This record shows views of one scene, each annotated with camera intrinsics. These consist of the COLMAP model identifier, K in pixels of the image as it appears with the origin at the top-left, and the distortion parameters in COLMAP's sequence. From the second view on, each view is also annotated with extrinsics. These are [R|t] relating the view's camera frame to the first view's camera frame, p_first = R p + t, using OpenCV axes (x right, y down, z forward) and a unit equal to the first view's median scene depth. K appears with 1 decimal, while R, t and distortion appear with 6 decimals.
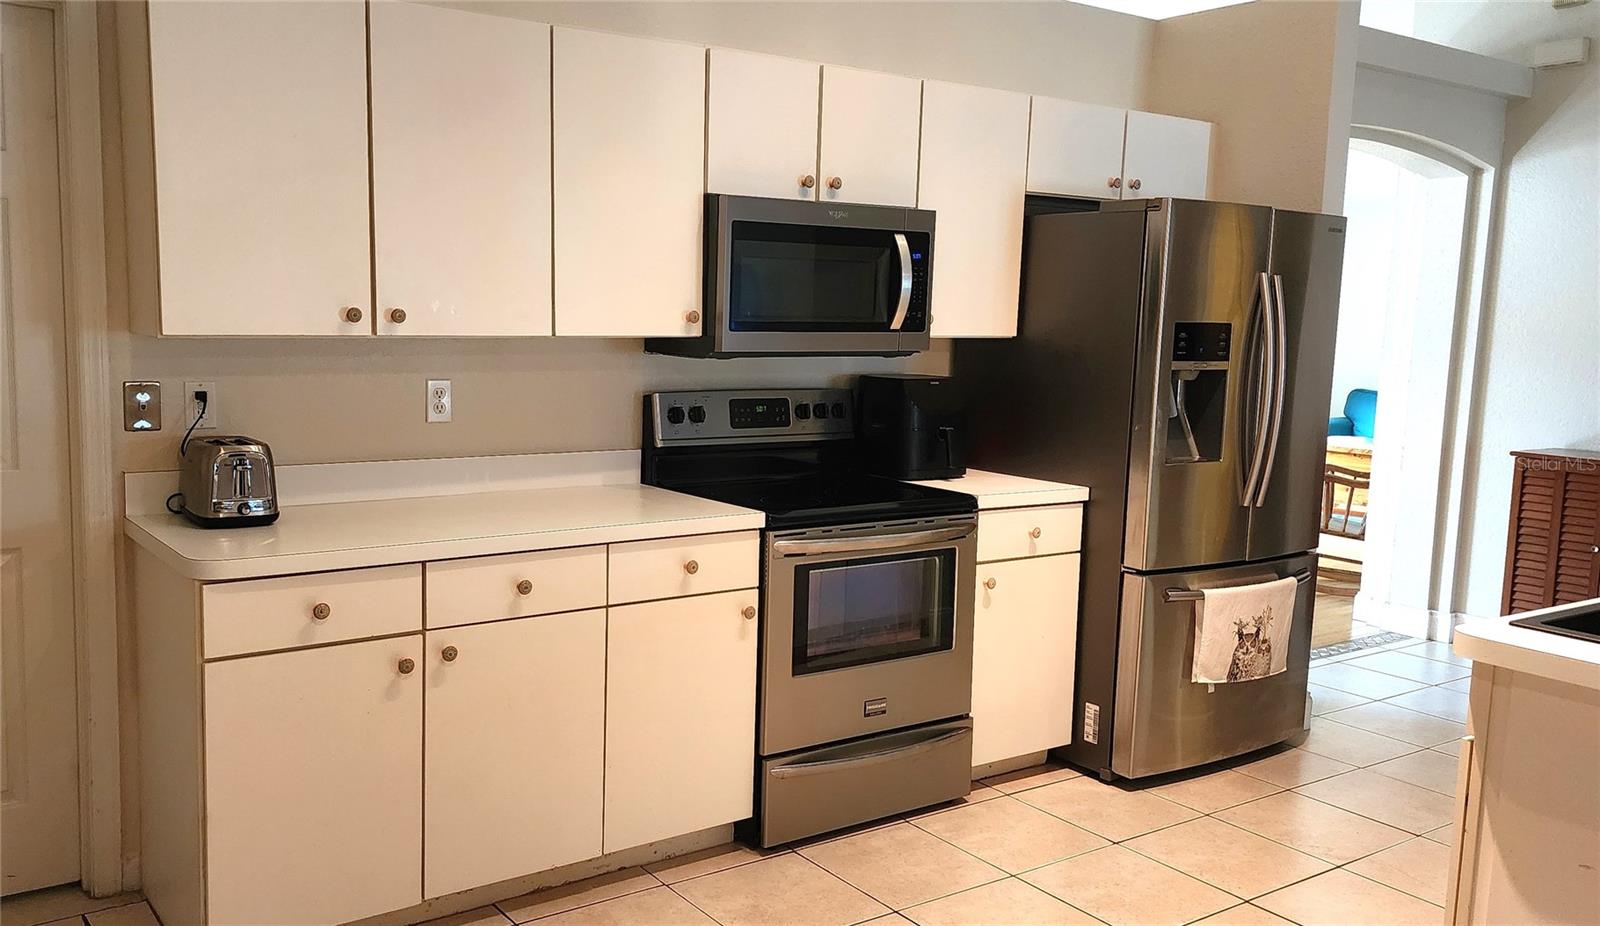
lens RADIAL K [[1307.4, 0, 735.5], [0, 1307.4, 471.1], [0, 0, 1]] dist [0.120325, -0.142452]
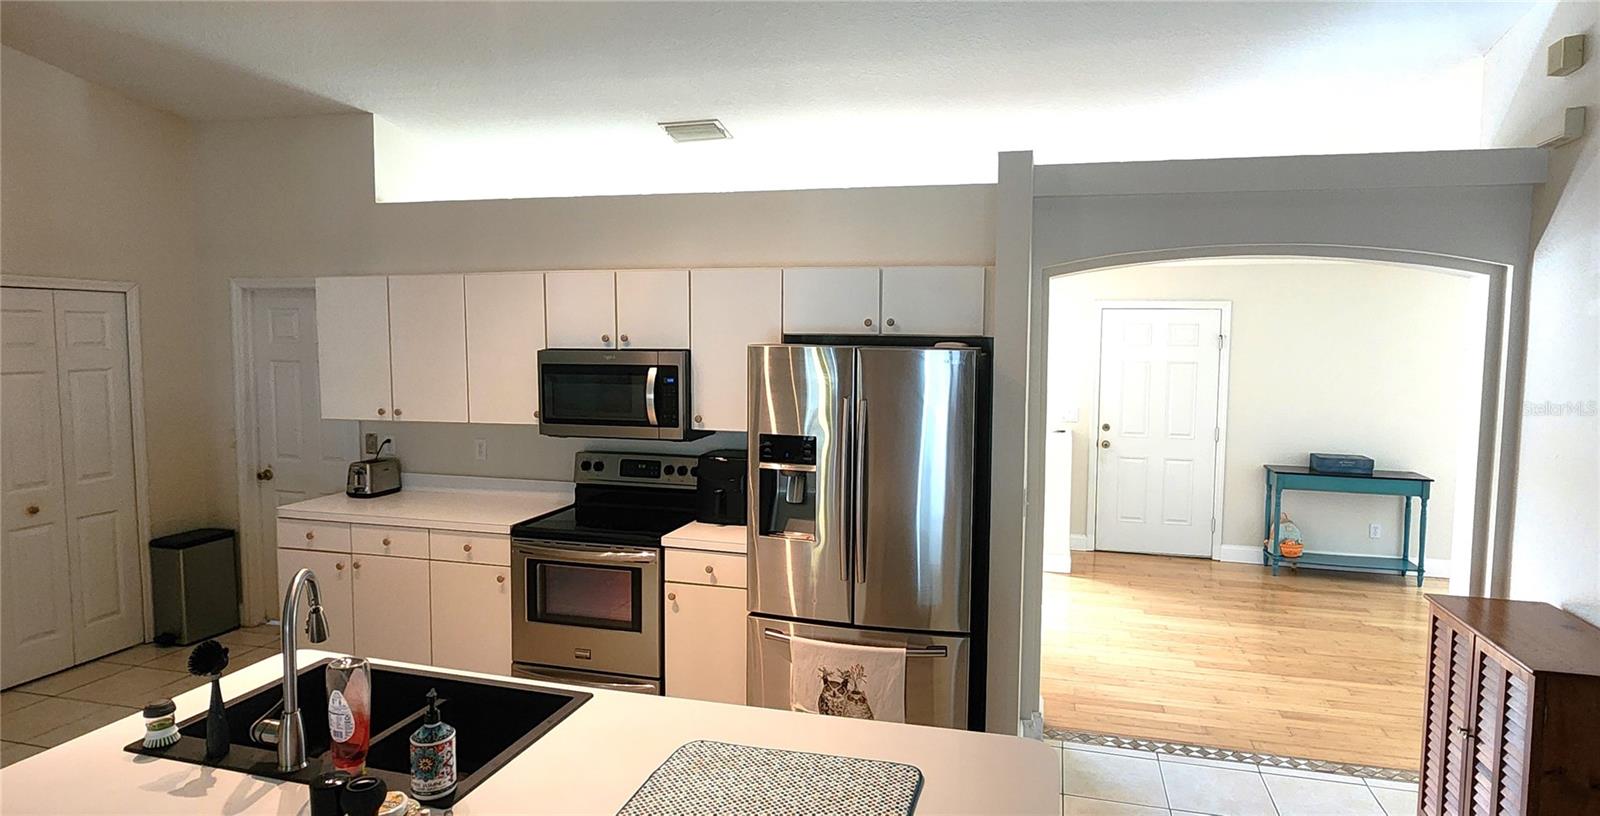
lens RADIAL K [[874.7, 0, 833.4], [0, 874.7, 397.3], [0, 0, 1]] dist [-0.002284, -0.001253]
pose [[0.650732, 0.037092, -0.758401, 1.067939], [-0.085140, 0.996072, -0.024337, -0.134185], [0.754519, 0.080407, 0.651334, 0.462226]]
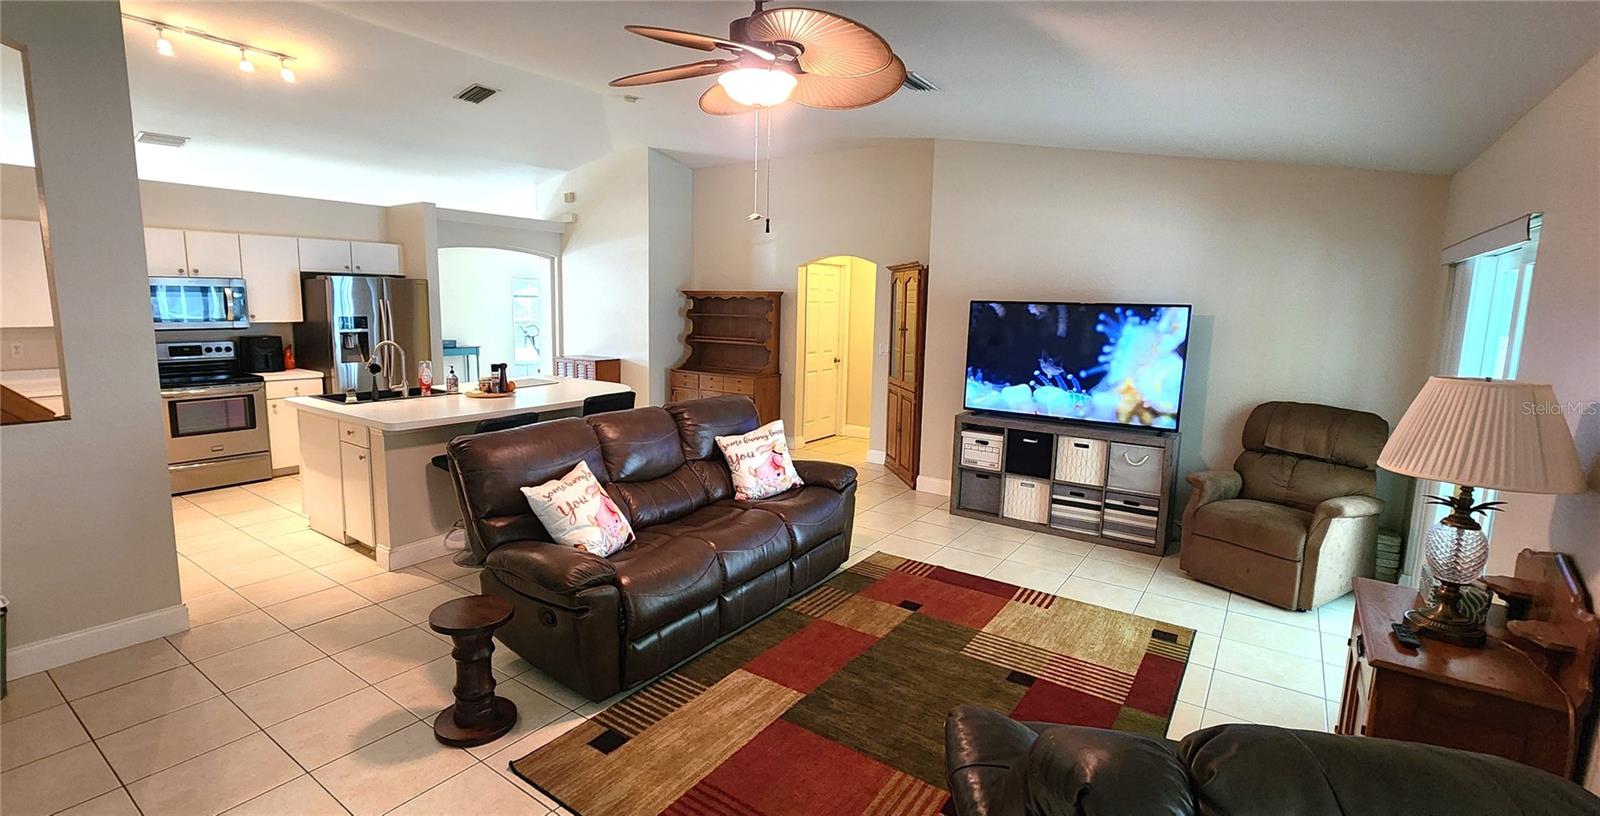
lens RADIAL K [[715.1, 0, 753.5], [0, 715.1, 402.6], [0, 0, 1]] dist [0.000057, -0.000010]
pose [[0.951246, -0.056103, 0.303287, 0.728699], [0.047883, 0.998258, 0.034477, 0.073831], [-0.304693, -0.018274, 0.952275, -0.856621]]
